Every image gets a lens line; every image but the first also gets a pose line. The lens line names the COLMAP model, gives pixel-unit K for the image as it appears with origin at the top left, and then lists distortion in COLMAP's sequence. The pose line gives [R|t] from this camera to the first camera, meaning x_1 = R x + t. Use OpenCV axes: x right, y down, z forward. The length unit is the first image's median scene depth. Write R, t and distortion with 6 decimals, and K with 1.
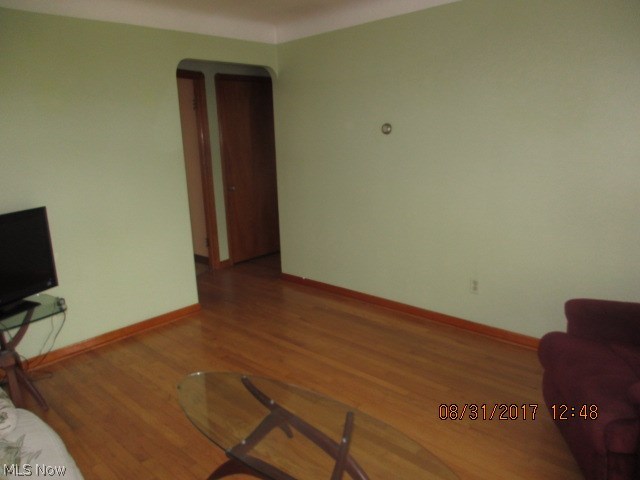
lens RADIAL K [[475.3, 0, 320.0], [0, 475.3, 244.0], [0, 0, 1]] dist [-0.003071, -0.002264]
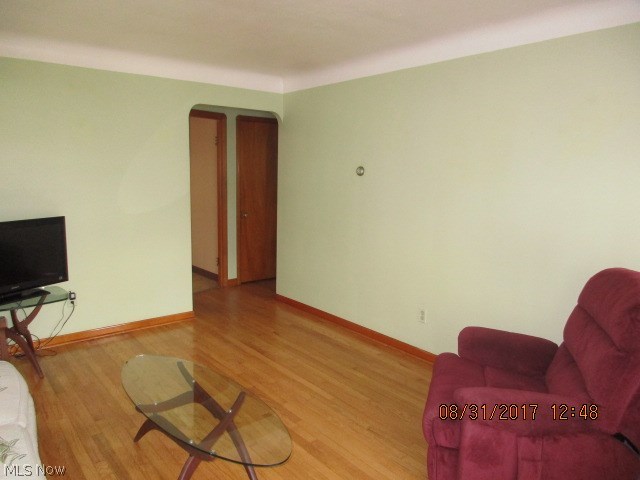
lens RADIAL K [[482.0, 0, 320.0], [0, 482.0, 240.0], [0, 0, 1]] dist [0.000610, -0.000764]
pose [[0.988768, 0.074837, -0.129374, 0.213700], [-0.085261, 0.993379, -0.076999, 0.019645], [0.122755, 0.087165, 0.988602, -0.145306]]
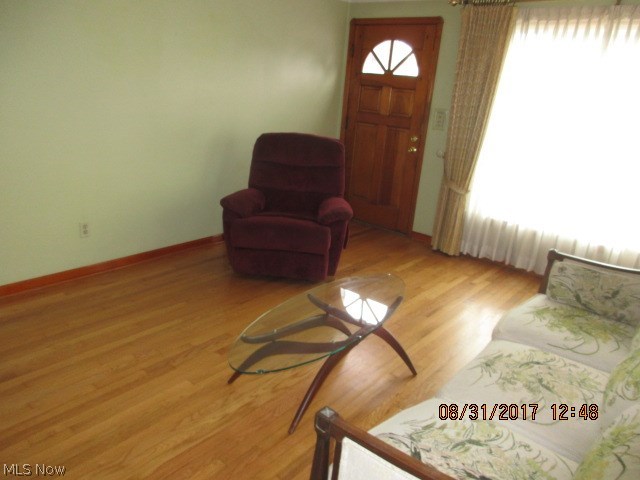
lens RADIAL K [[482.0, 0, 320.0], [0, 482.0, 240.0], [0, 0, 1]] dist [0.000610, -0.000764]
pose [[-0.077832, -0.276574, 0.957836, -0.658958], [0.150937, 0.946407, 0.285539, -0.100925], [-0.985475, 0.166797, -0.031915, 0.527455]]
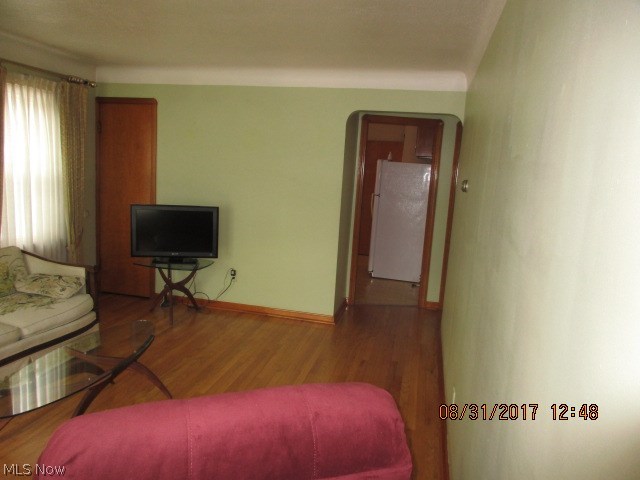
lens RADIAL K [[482.0, 0, 320.0], [0, 482.0, 240.0], [0, 0, 1]] dist [0.000610, -0.000764]
pose [[0.487620, 0.199915, -0.849859, 0.791553], [-0.280317, 0.957741, 0.064456, -0.138171], [0.826831, 0.206800, 0.523053, 0.372277]]
